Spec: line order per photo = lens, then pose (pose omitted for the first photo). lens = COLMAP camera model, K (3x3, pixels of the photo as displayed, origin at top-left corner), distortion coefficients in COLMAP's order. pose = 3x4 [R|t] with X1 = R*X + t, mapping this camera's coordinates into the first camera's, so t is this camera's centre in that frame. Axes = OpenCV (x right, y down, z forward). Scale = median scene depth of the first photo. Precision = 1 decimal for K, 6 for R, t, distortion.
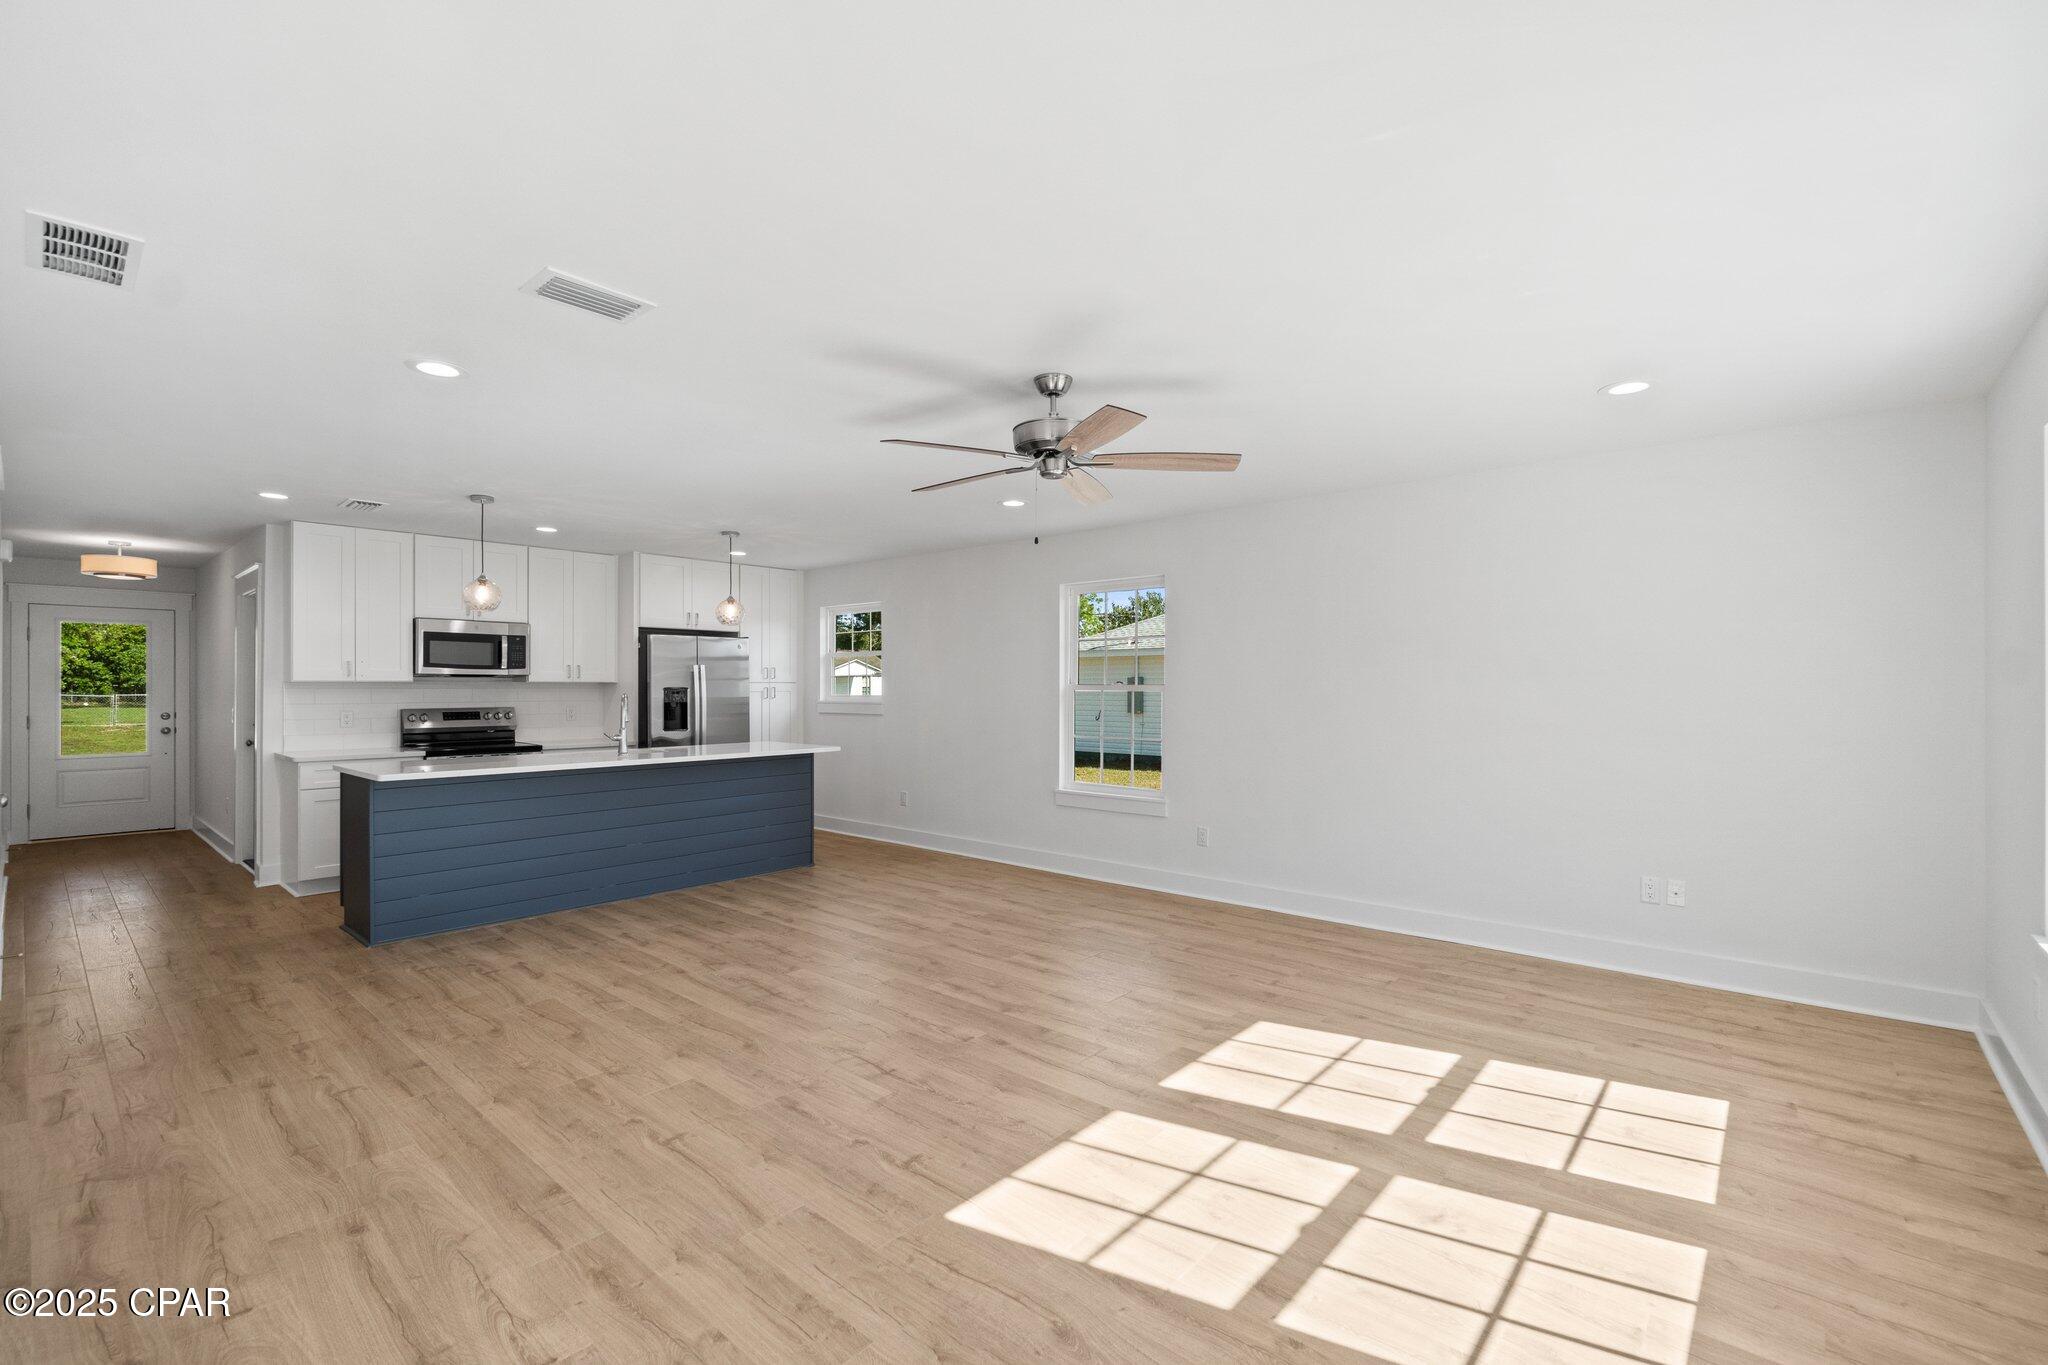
lens RADIAL K [[886.4, 0, 1024.0], [0, 886.4, 682.5], [0, 0, 1]] dist [-0.003663, -0.000355]
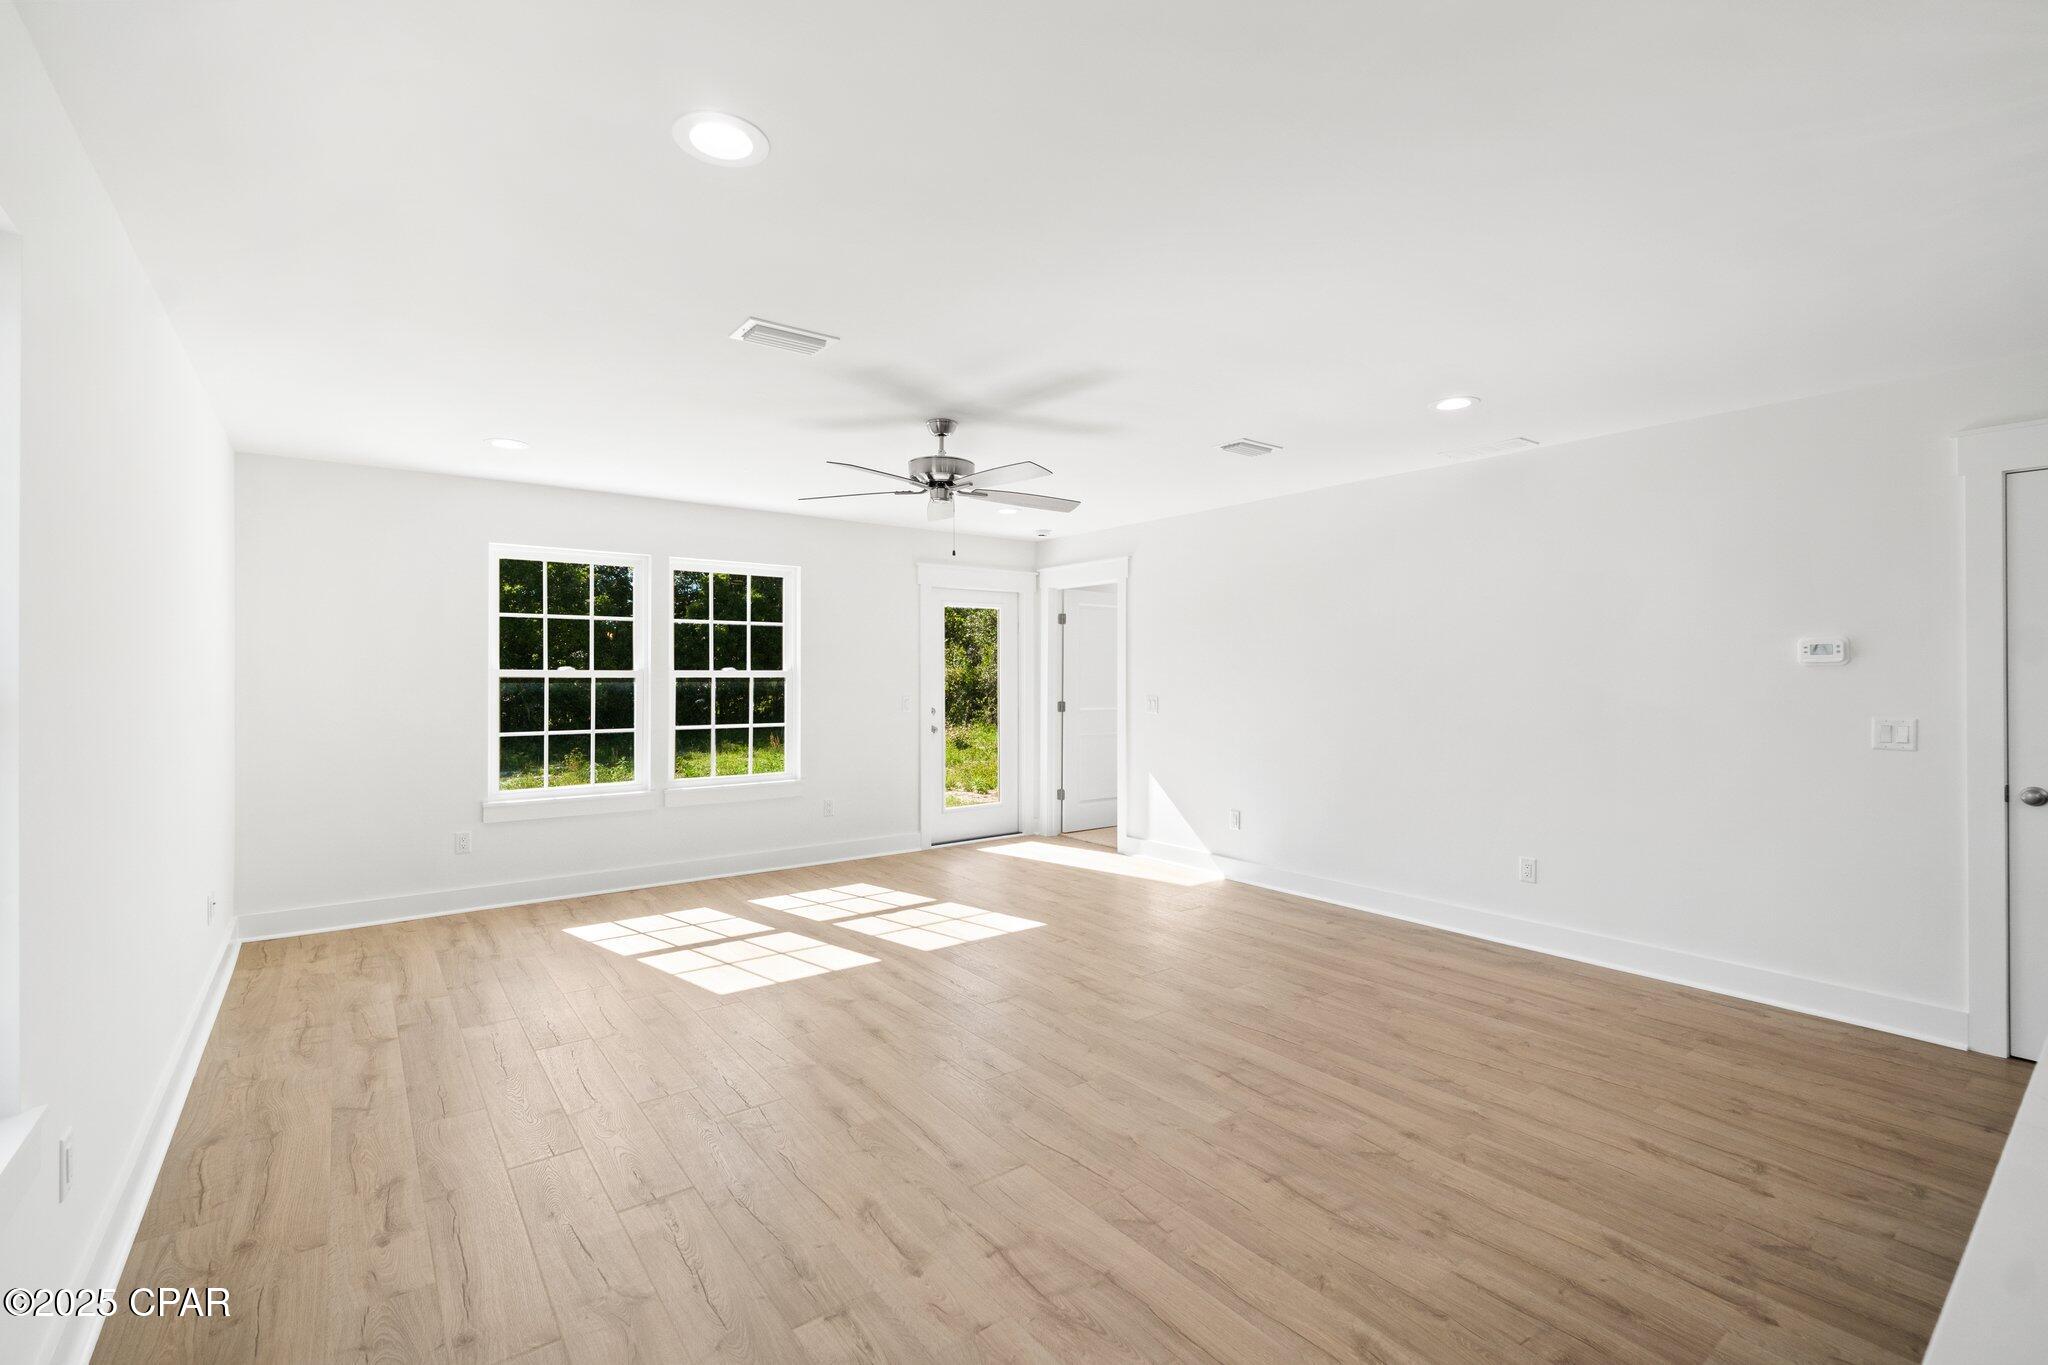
lens RADIAL K [[886.4, 0, 1024.0], [0, 886.4, 682.5], [0, 0, 1]] dist [-0.003663, -0.000355]
pose [[-0.979285, -0.001537, 0.202480, -0.218453], [-0.000395, 0.999984, 0.005682, 0.006368], [-0.202485, 0.005484, -0.979270, 1.461636]]
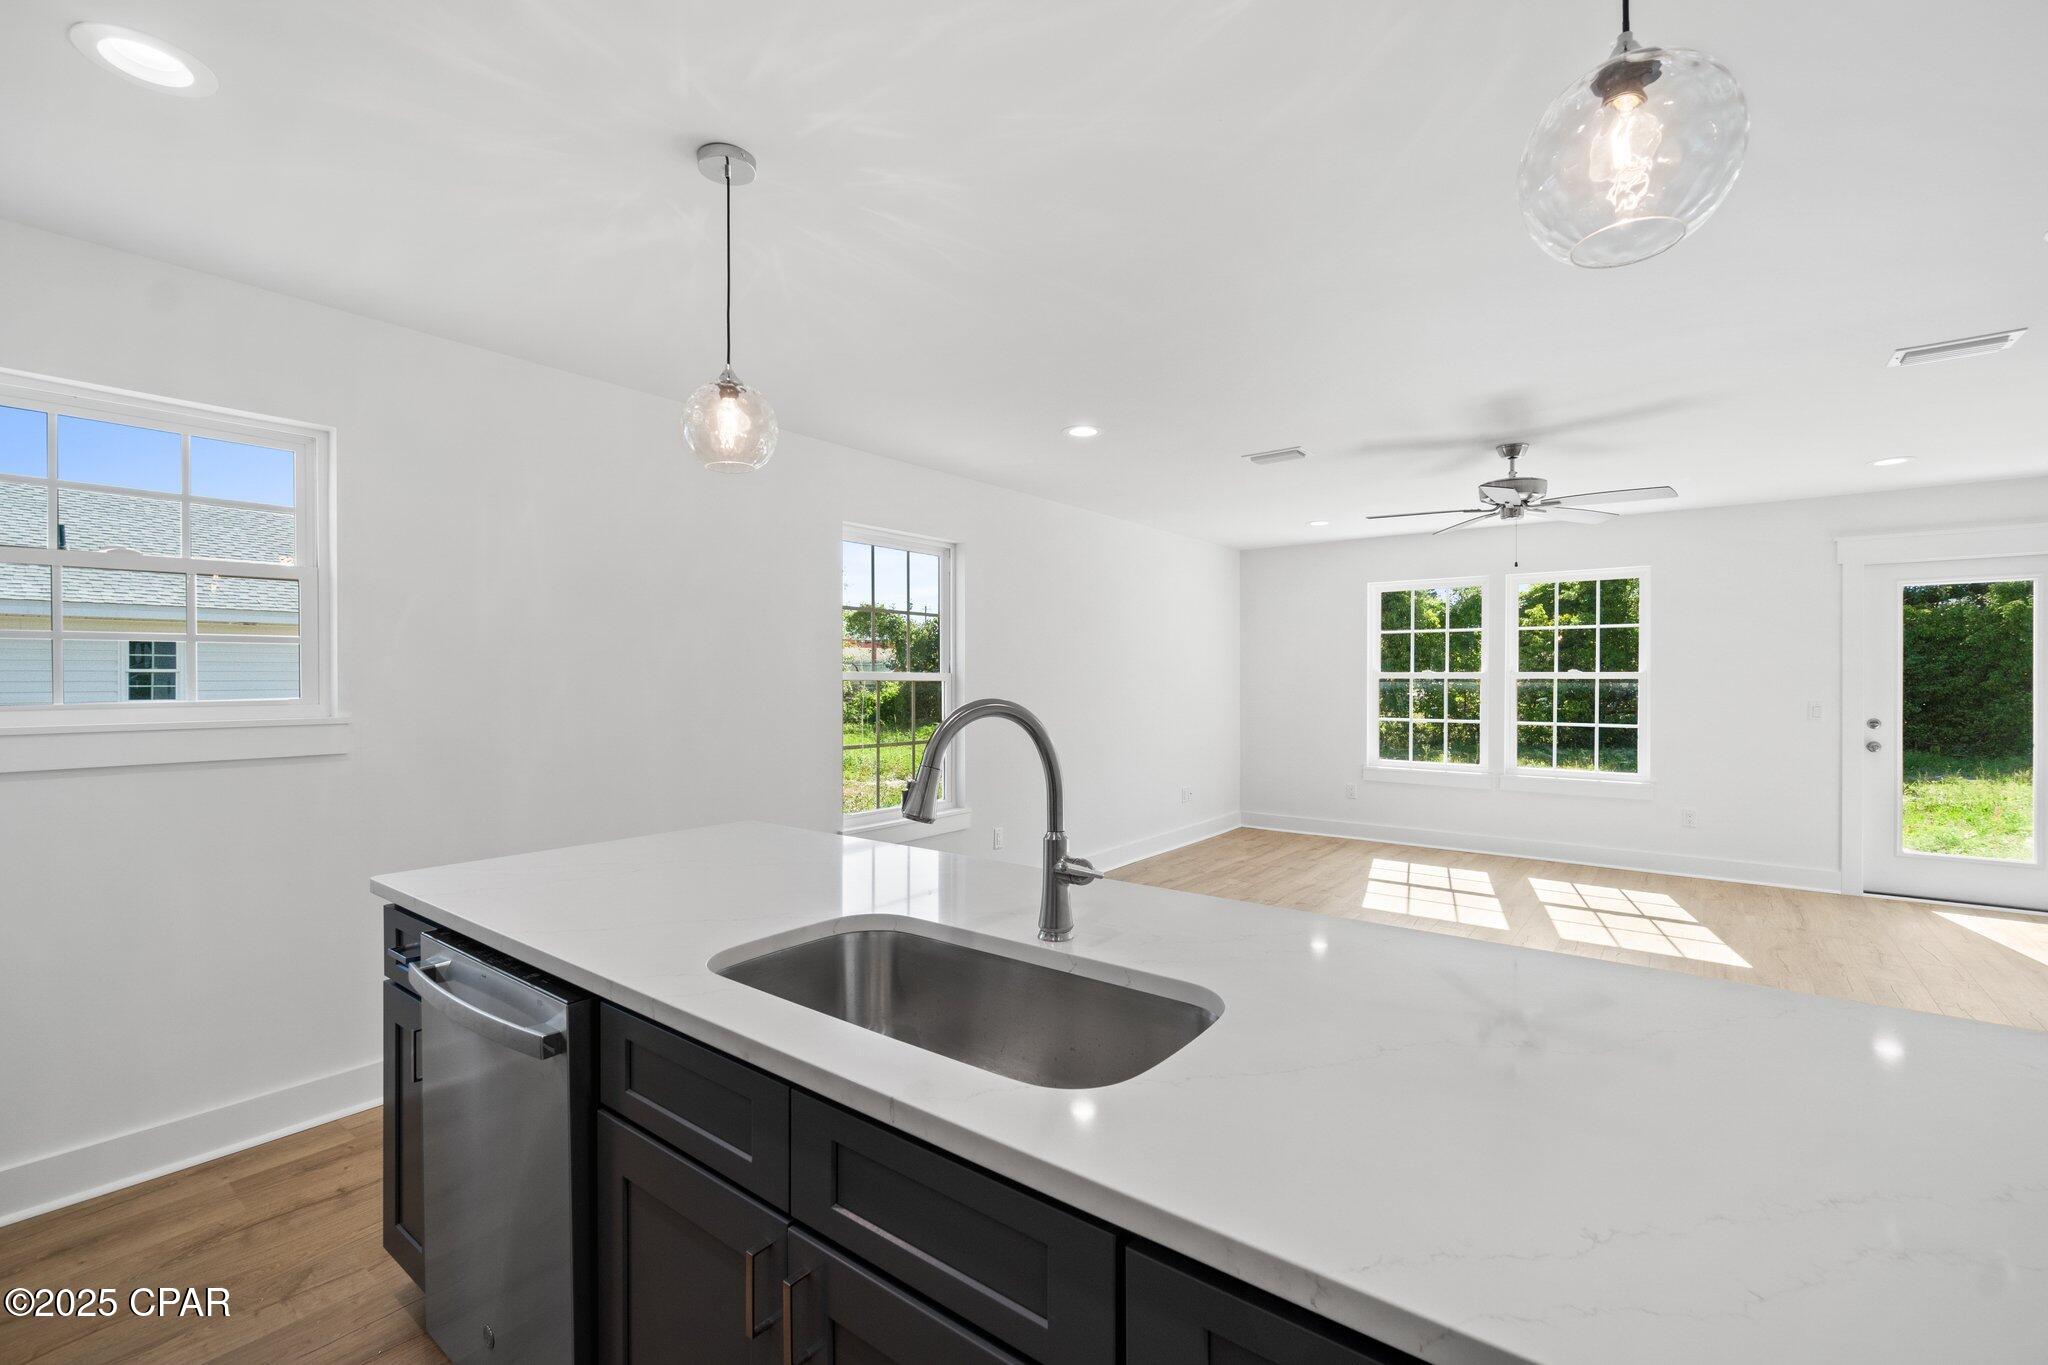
lens RADIAL K [[886.4, 0, 1024.0], [0, 886.4, 682.5], [0, 0, 1]] dist [-0.003663, -0.000355]
pose [[-0.058300, -0.007185, 0.998273, -0.847364], [-0.004767, 0.999965, 0.006919, 0.007338], [-0.998288, -0.004355, -0.058333, 1.222267]]
